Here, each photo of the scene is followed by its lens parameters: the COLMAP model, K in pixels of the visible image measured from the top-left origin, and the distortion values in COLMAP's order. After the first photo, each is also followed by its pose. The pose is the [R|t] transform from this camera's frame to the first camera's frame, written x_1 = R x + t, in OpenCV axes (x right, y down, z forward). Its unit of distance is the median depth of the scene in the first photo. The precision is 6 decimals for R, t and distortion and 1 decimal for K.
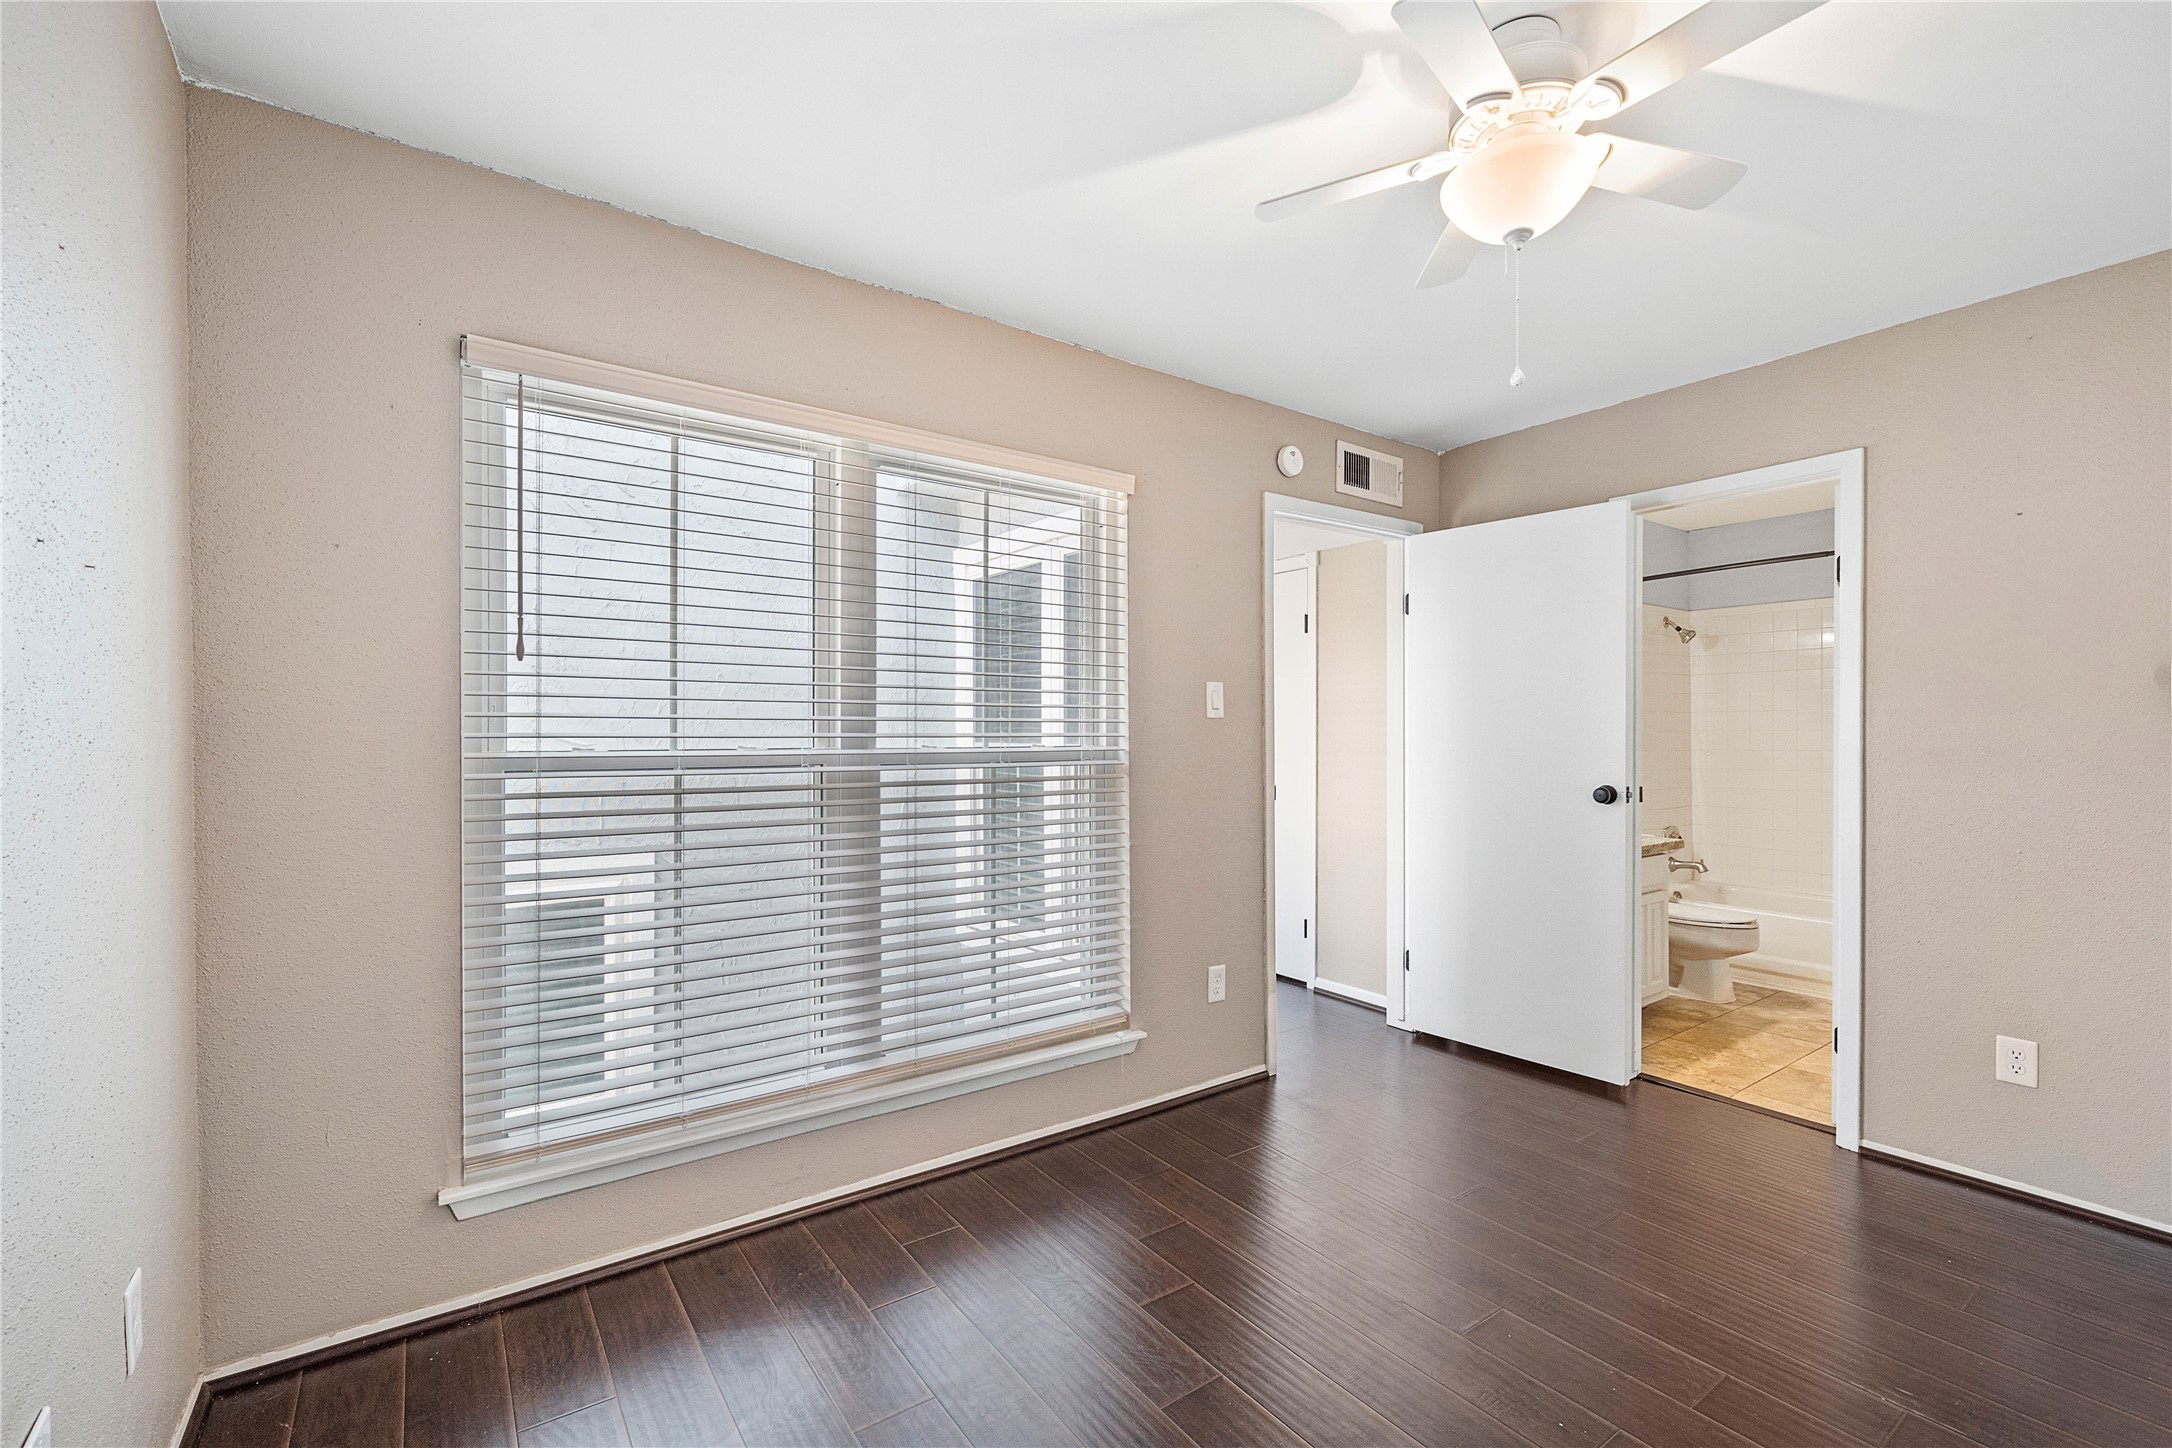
lens RADIAL K [[954.0, 0, 1086.8], [0, 954.0, 718.0], [0, 0, 1]] dist [-0.000174, 0.000026]
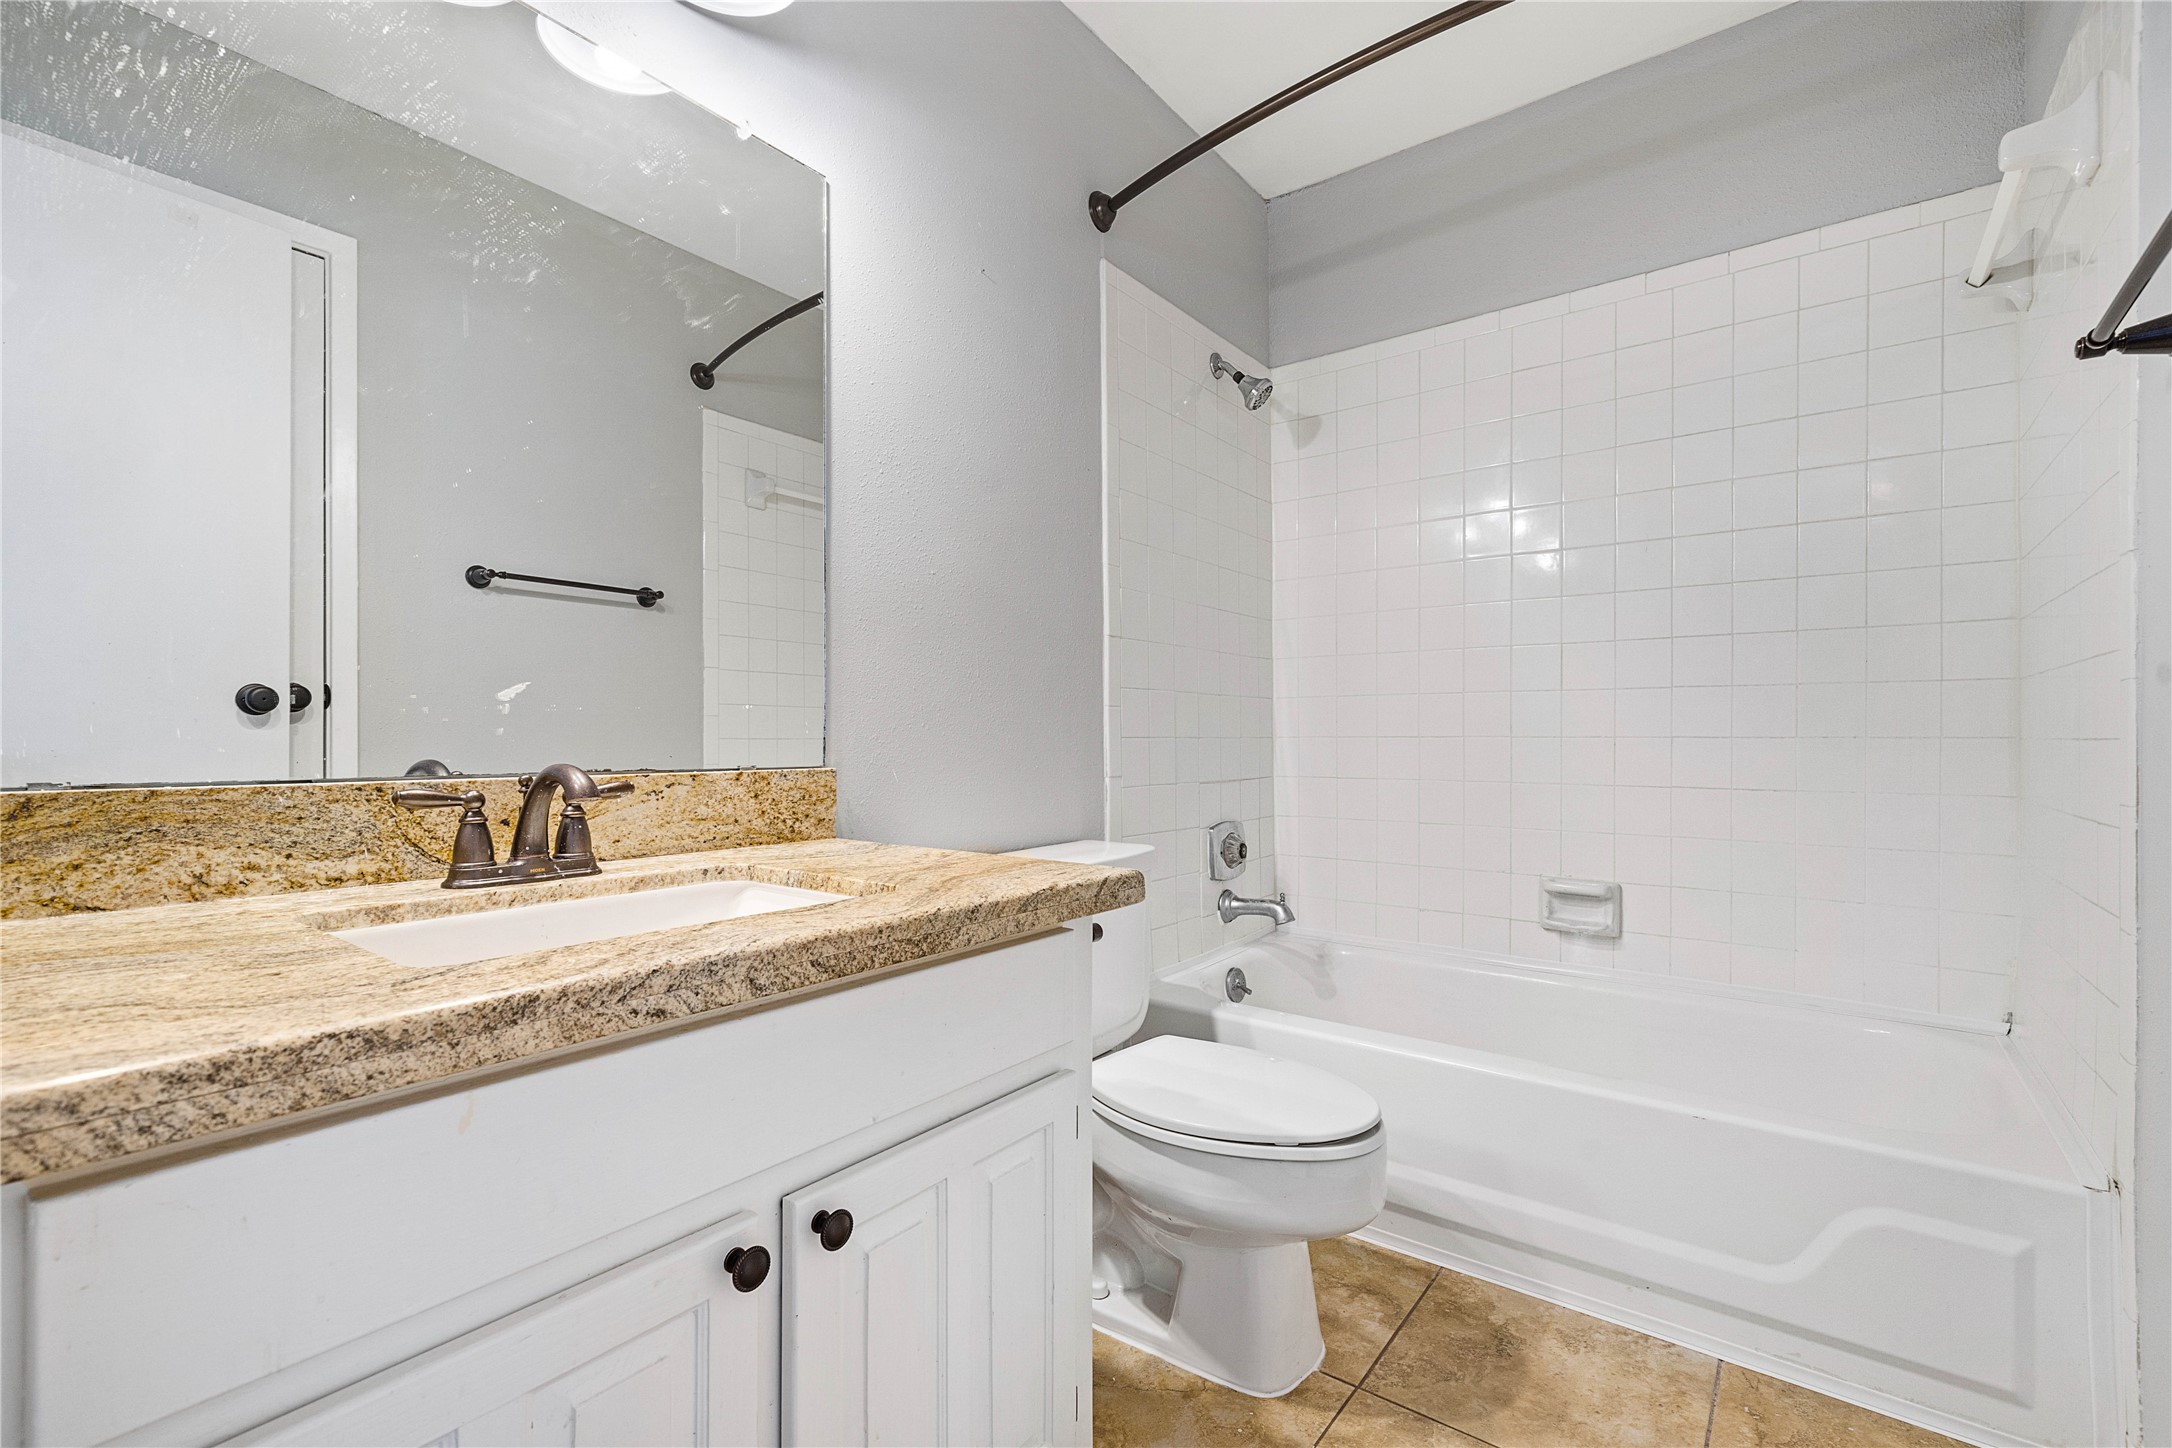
lens RADIAL K [[954.0, 0, 1080.0], [0, 954.0, 716.4], [0, 0, 1]] dist [-0.000174, 0.000026]
pose [[0.959762, 0.000317, 0.280816, 0.422223], [-0.001145, 0.999995, 0.002785, 0.063228], [-0.280813, -0.002995, 0.959758, 0.590296]]
